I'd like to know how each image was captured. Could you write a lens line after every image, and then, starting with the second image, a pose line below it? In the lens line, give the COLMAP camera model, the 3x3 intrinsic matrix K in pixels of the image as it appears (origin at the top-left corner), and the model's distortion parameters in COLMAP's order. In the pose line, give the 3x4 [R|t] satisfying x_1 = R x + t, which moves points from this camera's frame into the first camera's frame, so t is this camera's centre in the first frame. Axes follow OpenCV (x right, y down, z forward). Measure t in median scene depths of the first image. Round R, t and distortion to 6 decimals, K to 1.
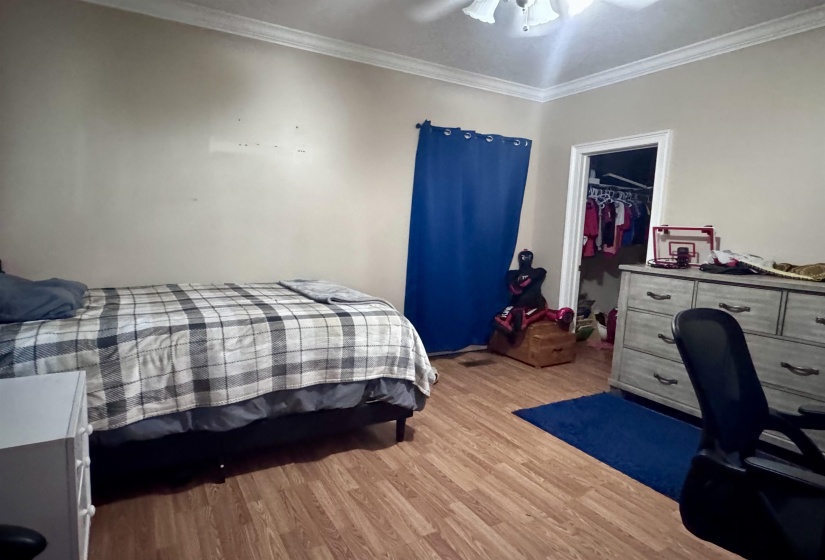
lens RADIAL K [[467.8, 0, 409.6], [0, 467.8, 282.3], [0, 0, 1]] dist [0.005356, -0.000671]
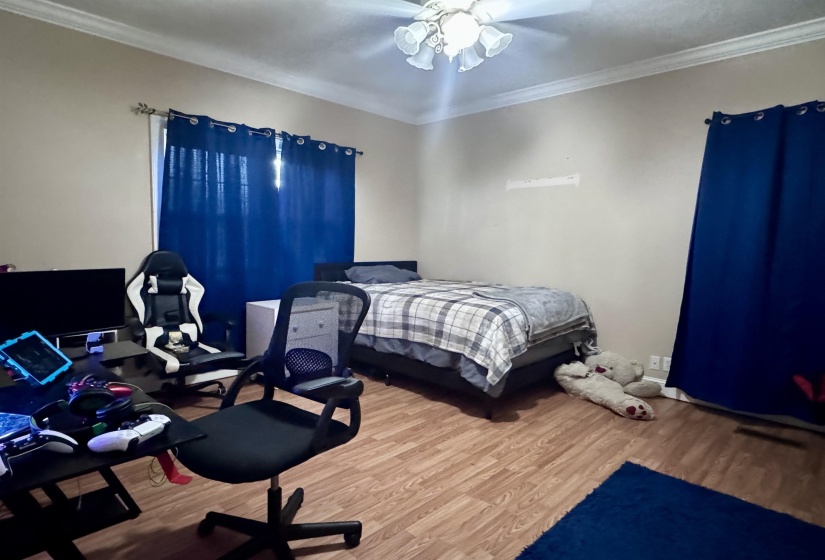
lens RADIAL K [[467.8, 0, 410.2], [0, 467.8, 278.1], [0, 0, 1]] dist [0.005356, -0.000671]
pose [[0.277998, 0.046345, -0.959463, 1.162862], [-0.128649, 0.991633, 0.010624, 0.003347], [0.951928, 0.120480, 0.281635, 0.499323]]
